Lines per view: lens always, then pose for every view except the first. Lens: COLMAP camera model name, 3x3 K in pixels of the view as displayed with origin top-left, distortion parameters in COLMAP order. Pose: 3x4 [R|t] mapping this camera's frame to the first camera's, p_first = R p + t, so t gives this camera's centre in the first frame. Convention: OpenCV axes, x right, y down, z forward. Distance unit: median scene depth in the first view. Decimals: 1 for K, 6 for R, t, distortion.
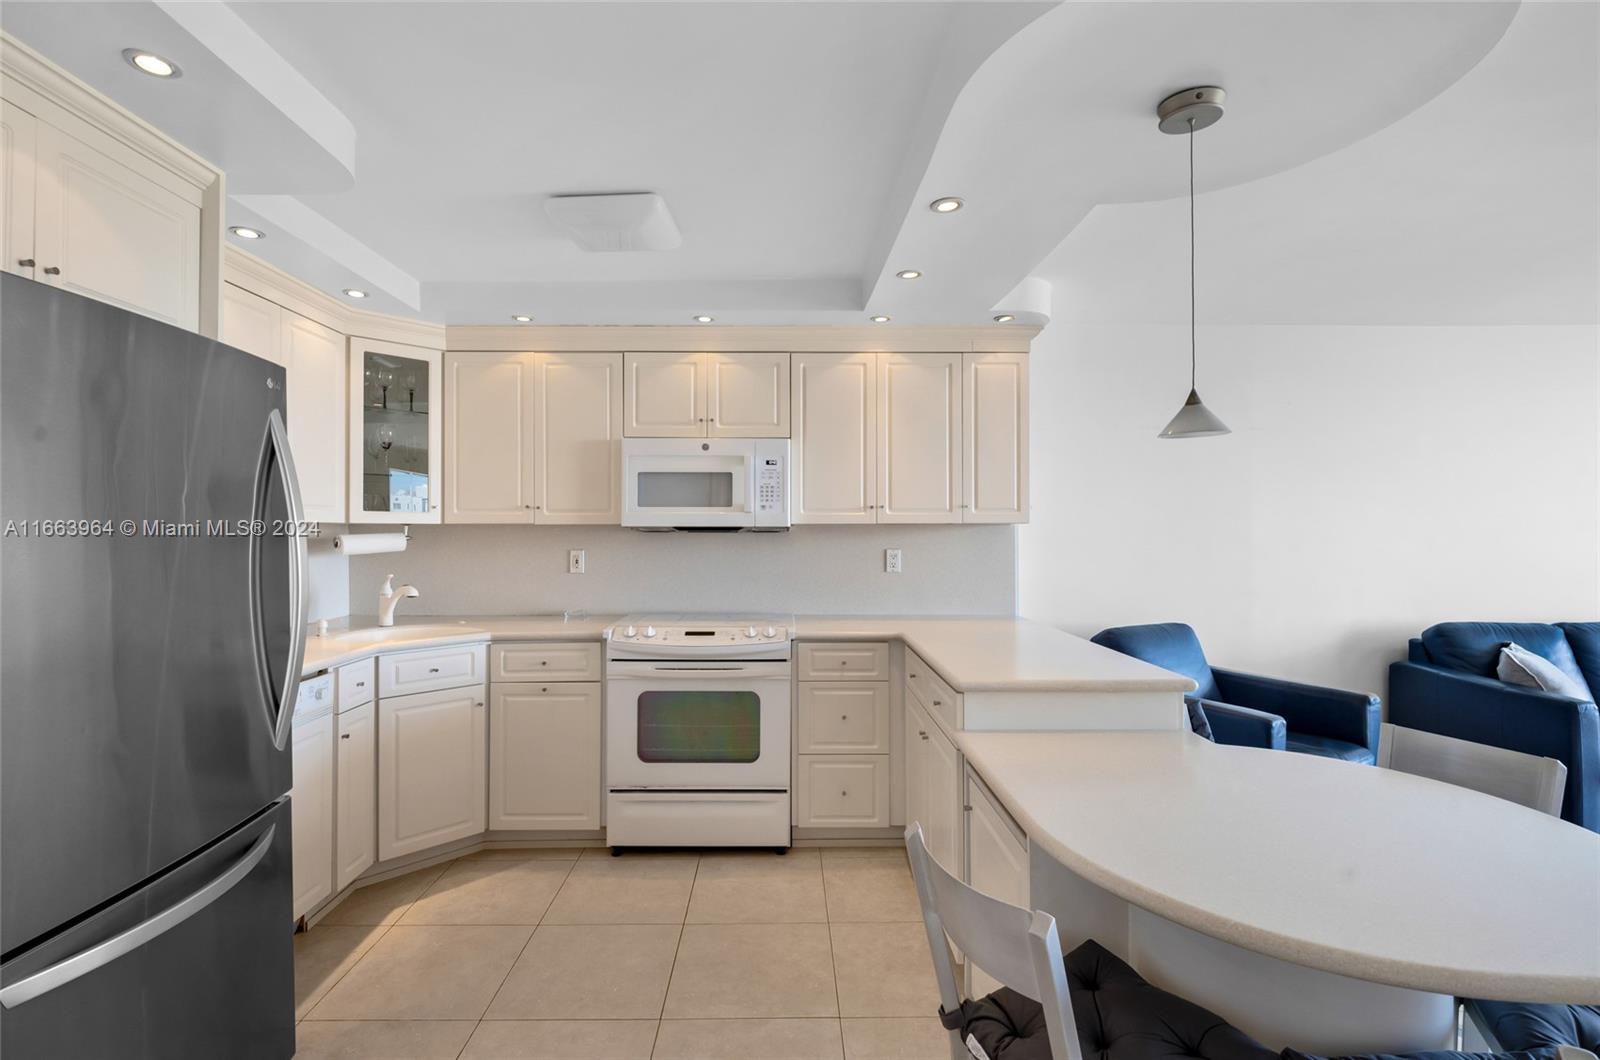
lens RADIAL K [[745.5, 0, 801.8], [0, 745.5, 525.1], [0, 0, 1]] dist [-0.000940, -0.000214]
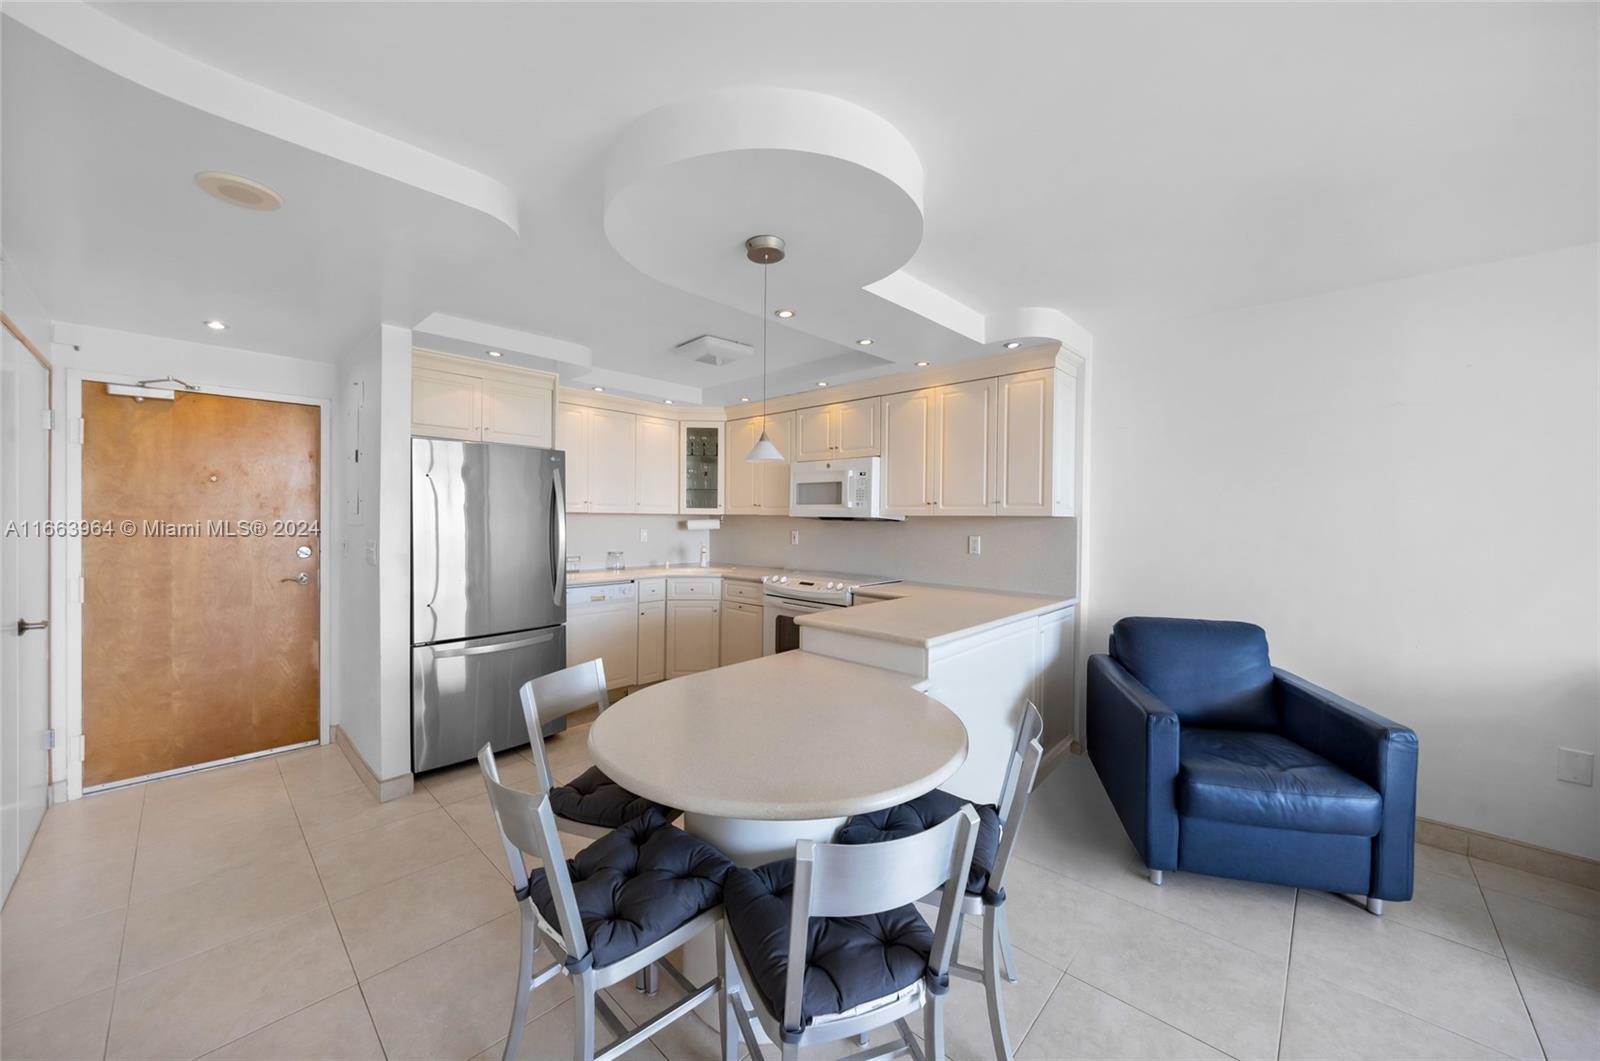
lens RADIAL K [[581.8, 0, 805.8], [0, 581.8, 523.6], [0, 0, 1]] dist [-0.000335, -0.000288]
pose [[0.722819, 0.014797, -0.690879, 0.678001], [-0.004300, 0.999848, 0.016916, -0.004655], [0.691024, -0.009257, 0.722772, 0.090640]]
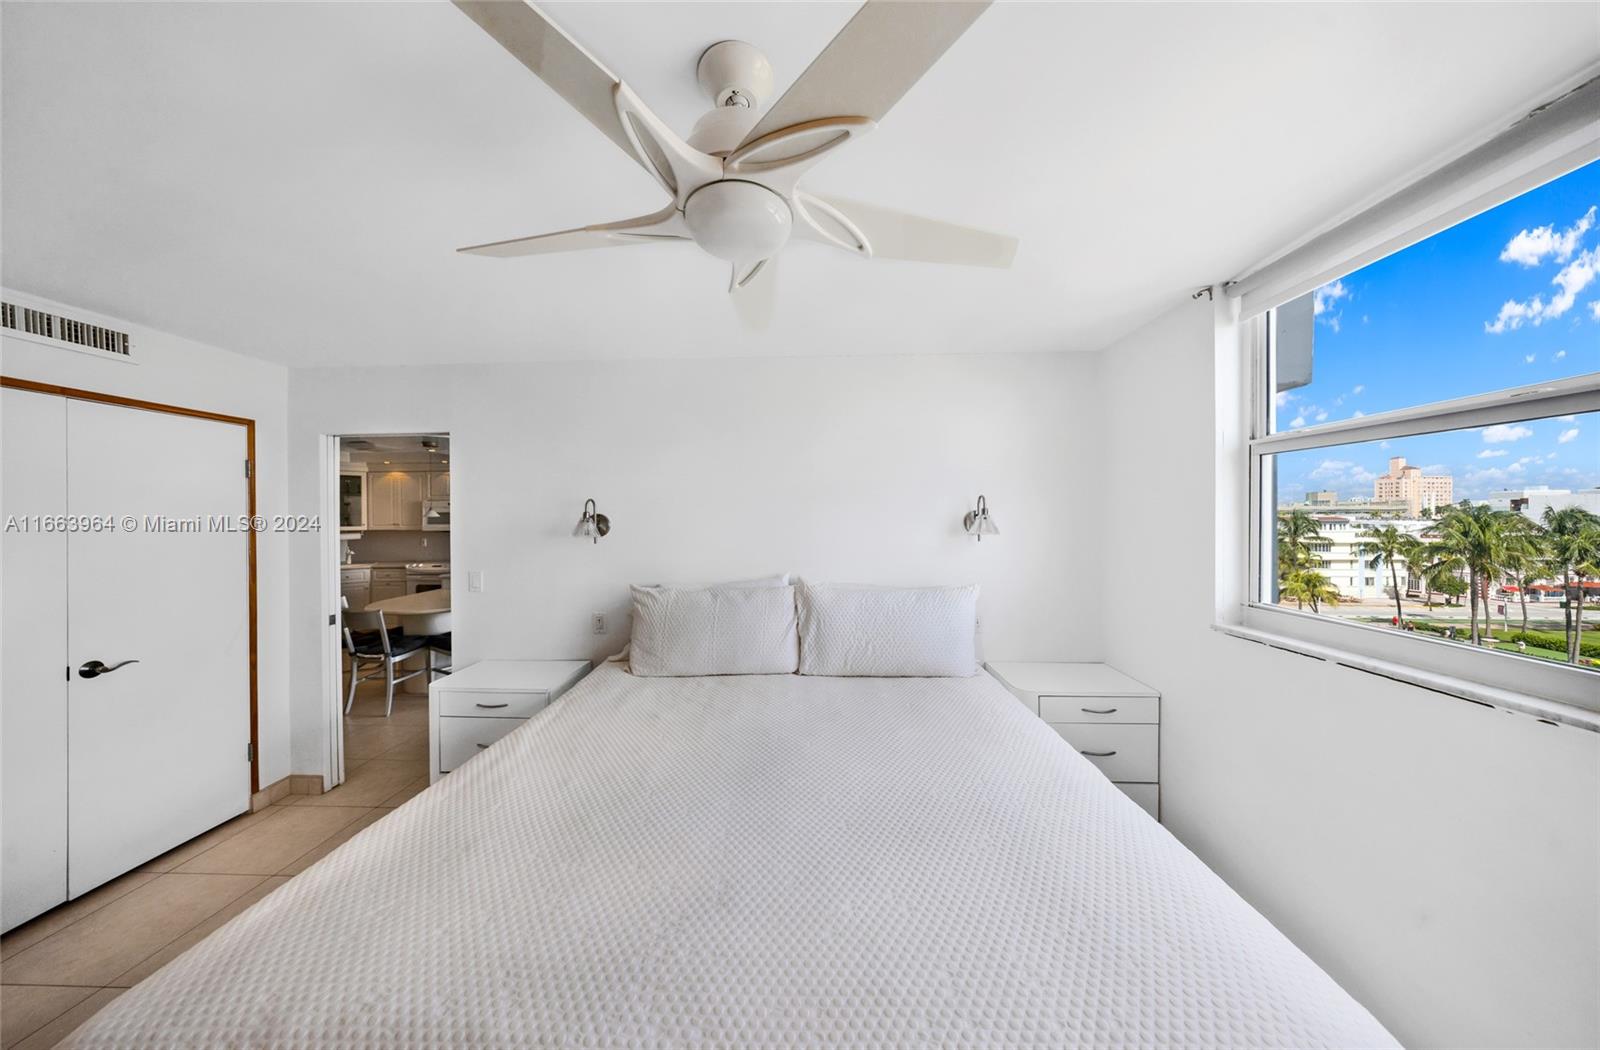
lens RADIAL K [[476.5, 0, 804.3], [0, 476.5, 521.8], [0, 0, 1]] dist [-0.001761, 0.000052]
pose [[0.998428, -0.002341, -0.055996, 1.395005], [0.003580, 0.999751, 0.022040, -0.072030], [0.055931, -0.022205, 0.998188, -0.819465]]
